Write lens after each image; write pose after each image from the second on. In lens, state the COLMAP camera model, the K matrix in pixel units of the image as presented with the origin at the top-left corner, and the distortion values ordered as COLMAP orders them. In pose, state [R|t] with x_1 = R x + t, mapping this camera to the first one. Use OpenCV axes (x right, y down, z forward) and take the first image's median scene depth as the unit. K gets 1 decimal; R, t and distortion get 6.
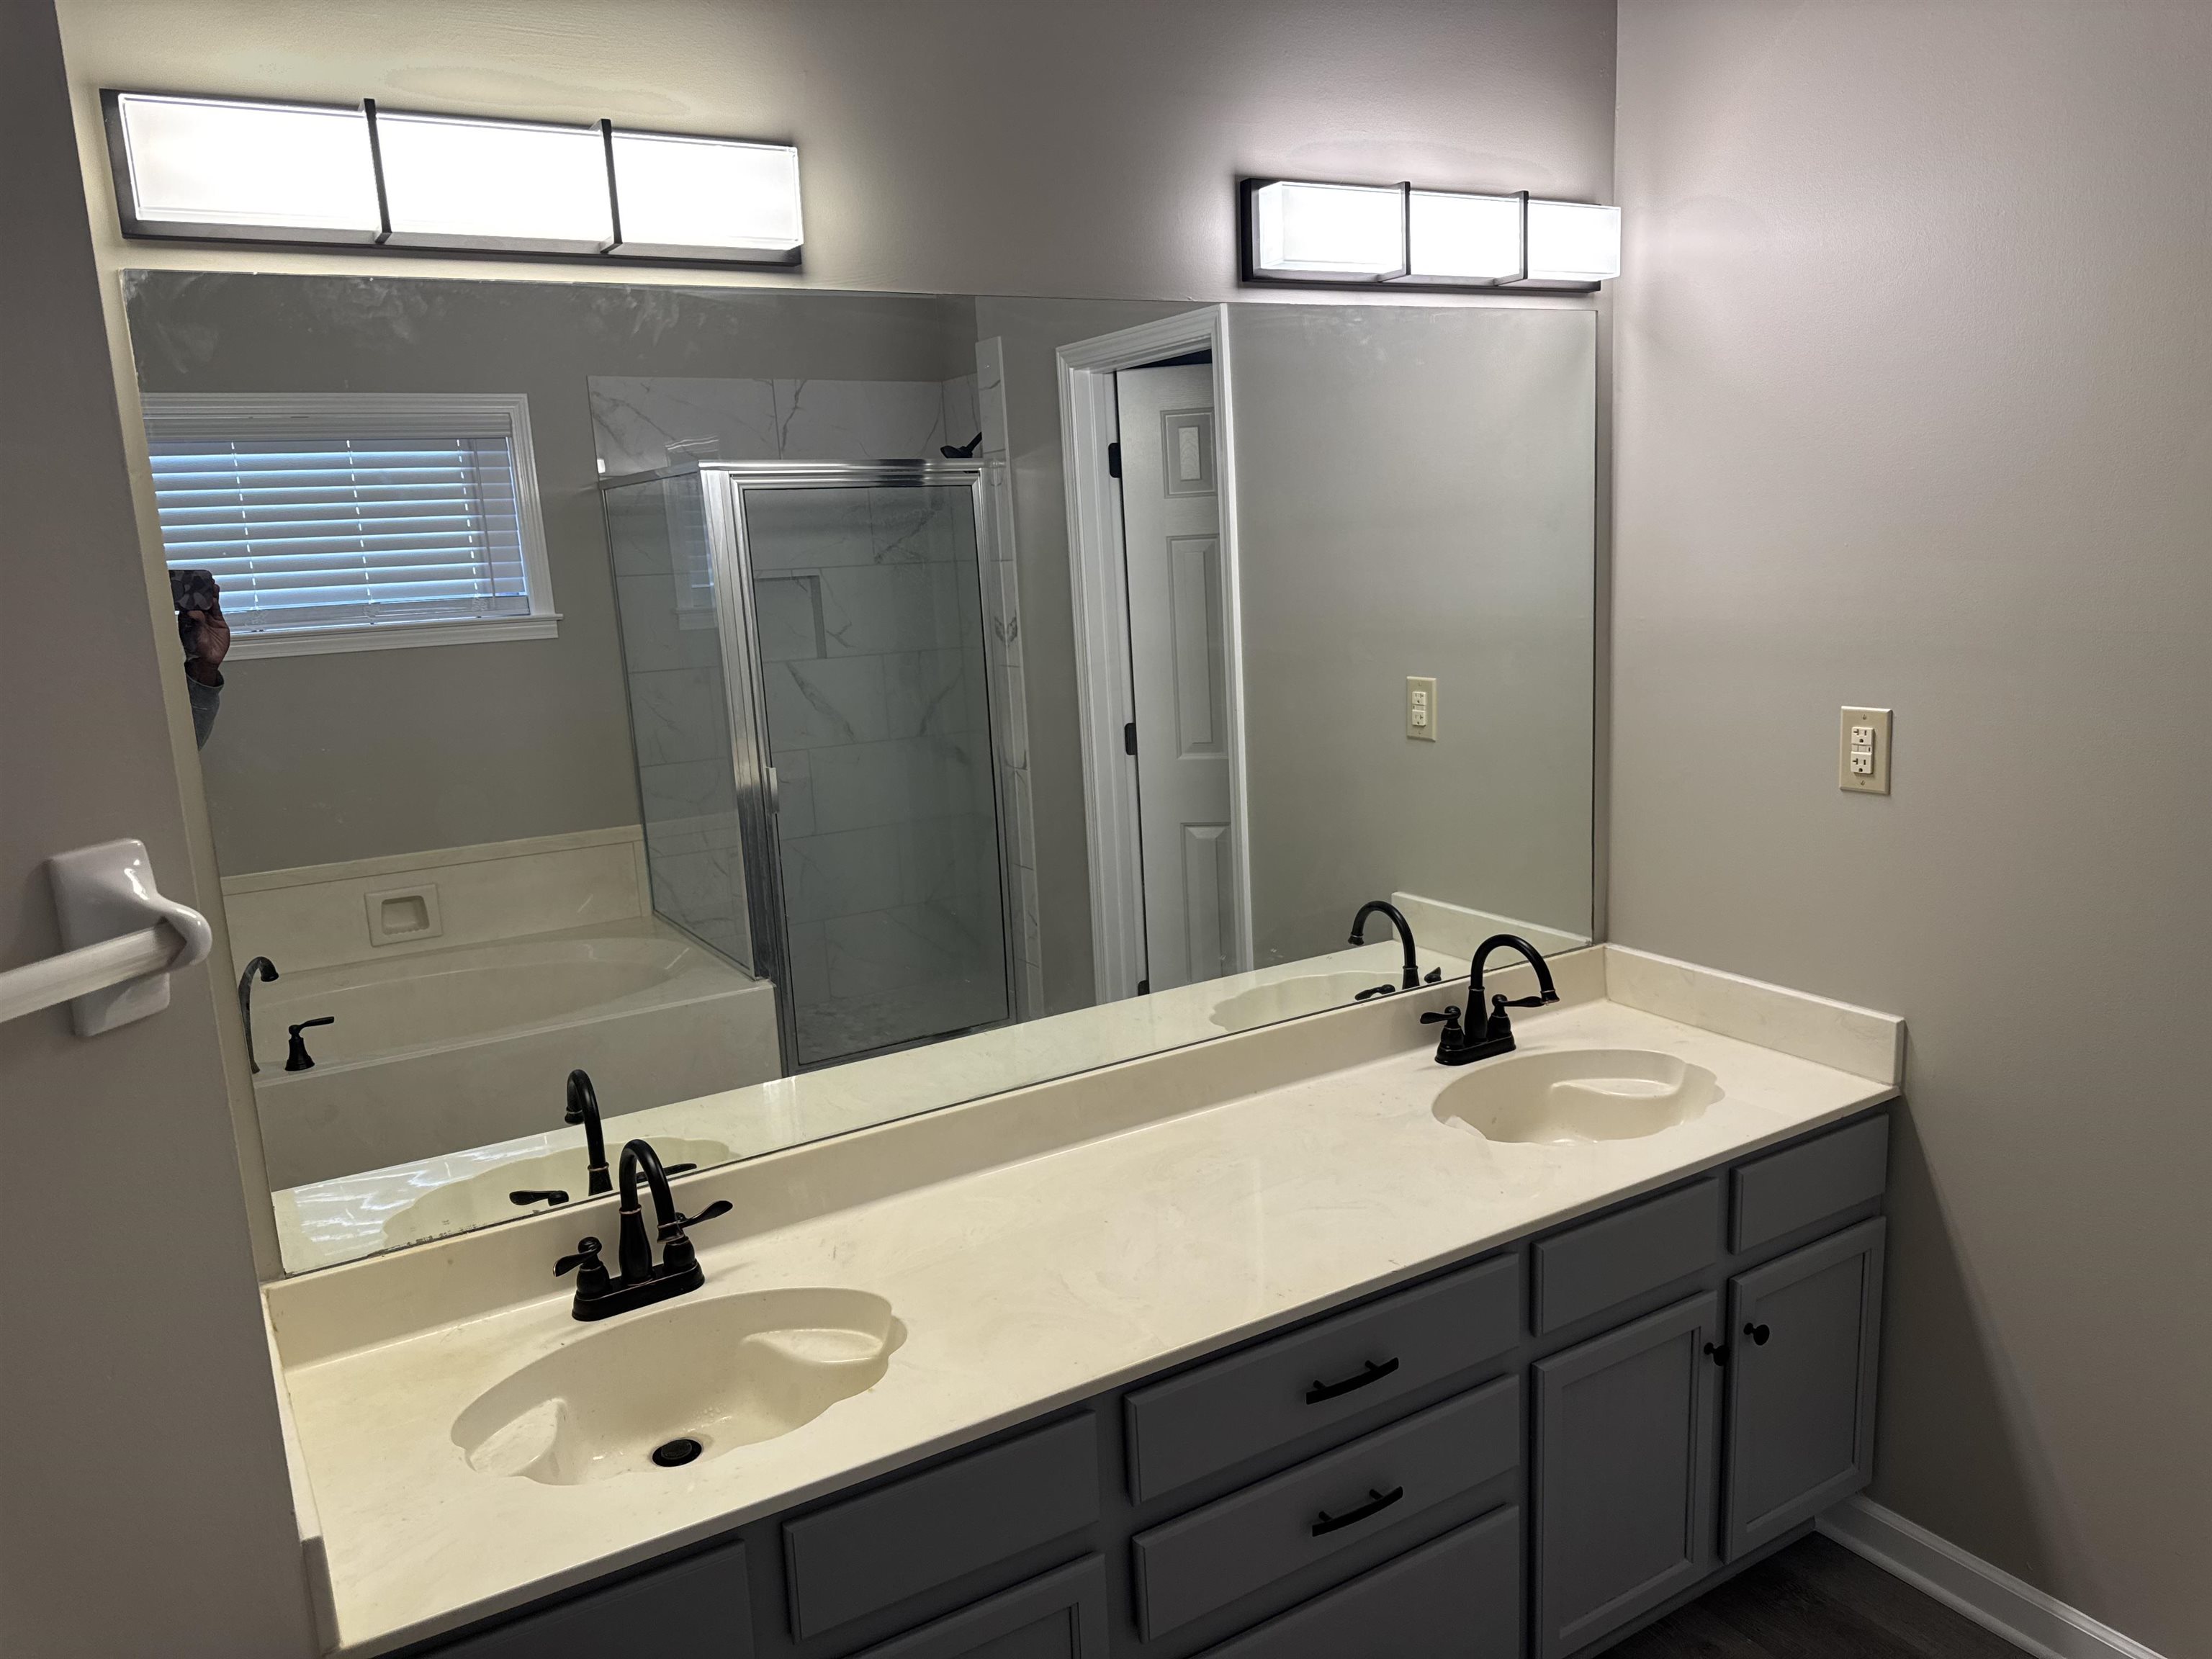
lens RADIAL K [[1520.0, 0, 1101.9], [0, 1520.0, 824.1], [0, 0, 1]] dist [-0.002868, -0.002255]
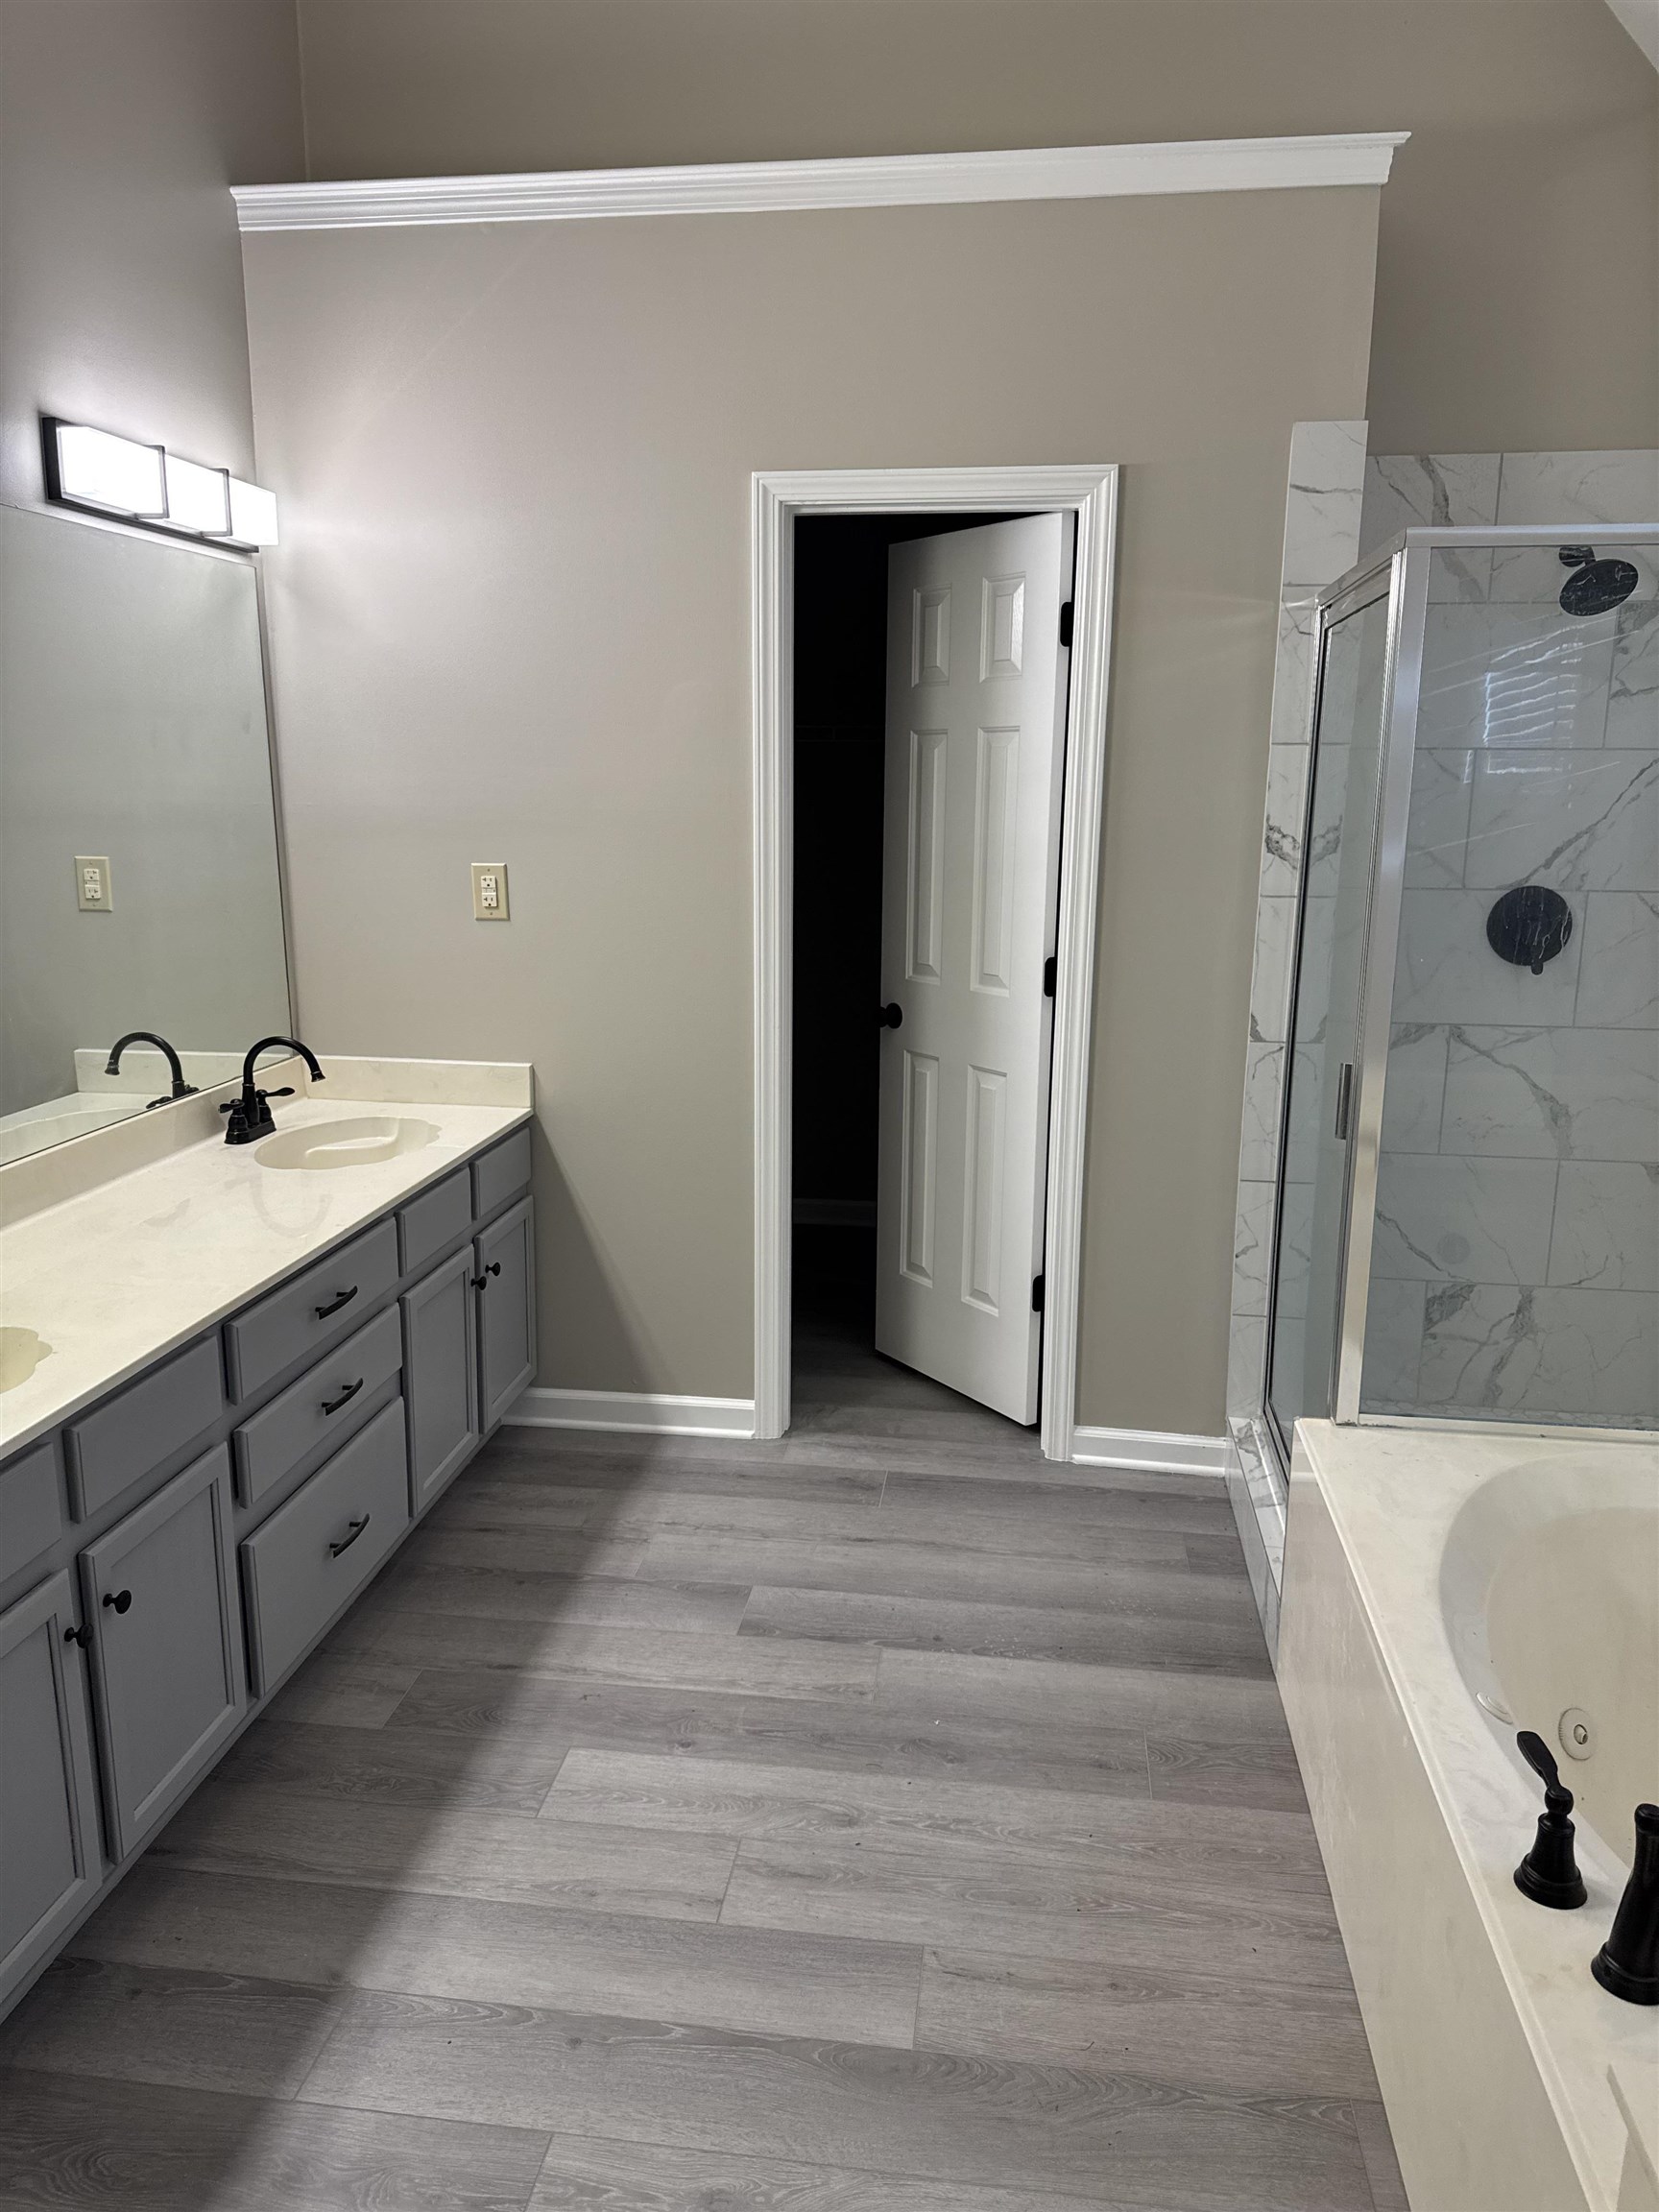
lens RADIAL K [[1559.9, 0, 825.9], [0, 1559.9, 1095.0], [0, 0, 1]] dist [0.060045, -0.075769]
pose [[0.621059, -0.103457, 0.776905, -0.514971], [0.104315, 0.993342, 0.048888, 0.109277], [-0.776790, 0.050681, 0.627717, -0.231724]]
